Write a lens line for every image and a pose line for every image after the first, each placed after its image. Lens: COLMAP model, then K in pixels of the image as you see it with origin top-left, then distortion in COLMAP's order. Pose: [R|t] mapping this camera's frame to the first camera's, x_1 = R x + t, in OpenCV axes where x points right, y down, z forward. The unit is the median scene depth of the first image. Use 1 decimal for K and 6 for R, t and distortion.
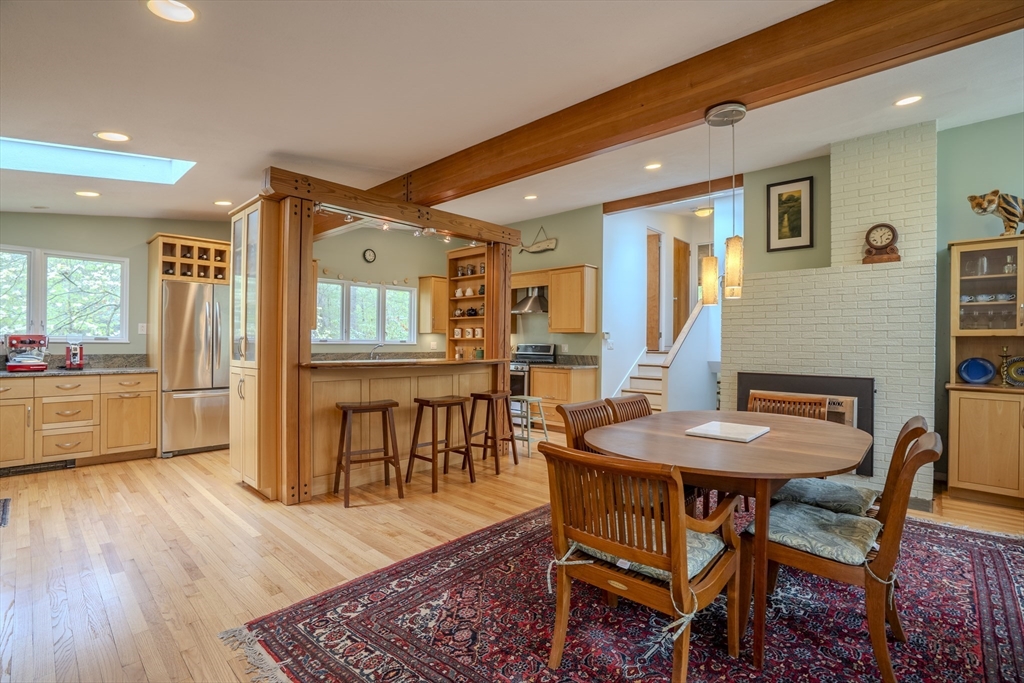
lens RADIAL K [[472.5, 0, 514.8], [0, 472.5, 341.5], [0, 0, 1]] dist [-0.063413, 0.023095]
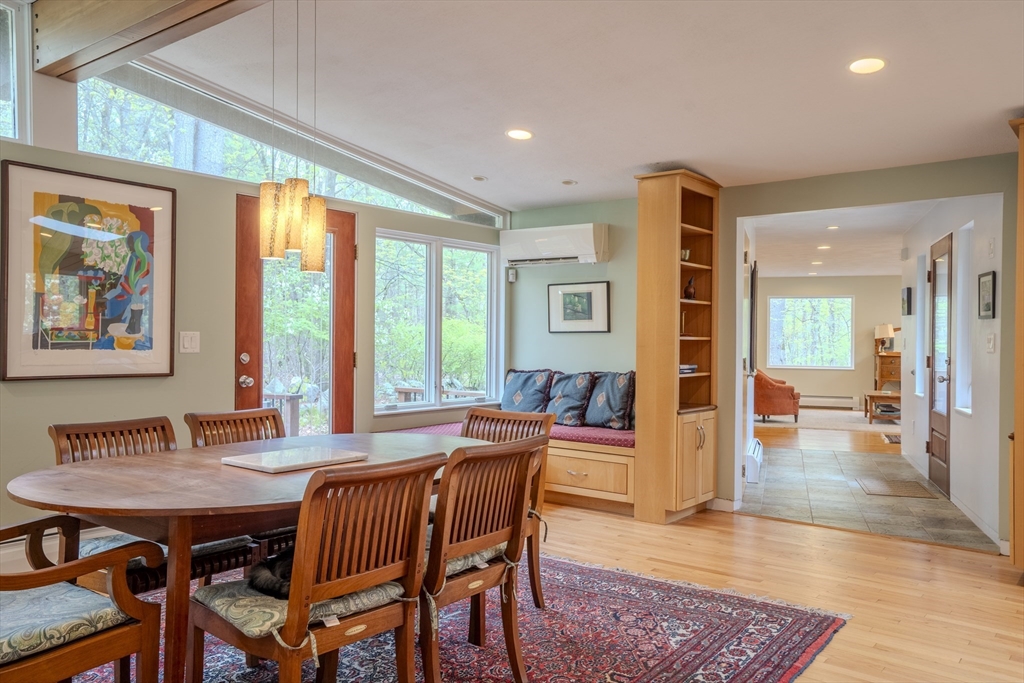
lens RADIAL K [[781.2, 0, 484.4], [0, 781.2, 338.4], [0, 0, 1]] dist [0.016314, 0.003309]
pose [[-0.999242, -0.020224, -0.033261, 0.112811], [-0.020128, 0.999792, -0.003223, 0.005693], [0.033319, -0.002551, -0.999442, 1.097277]]
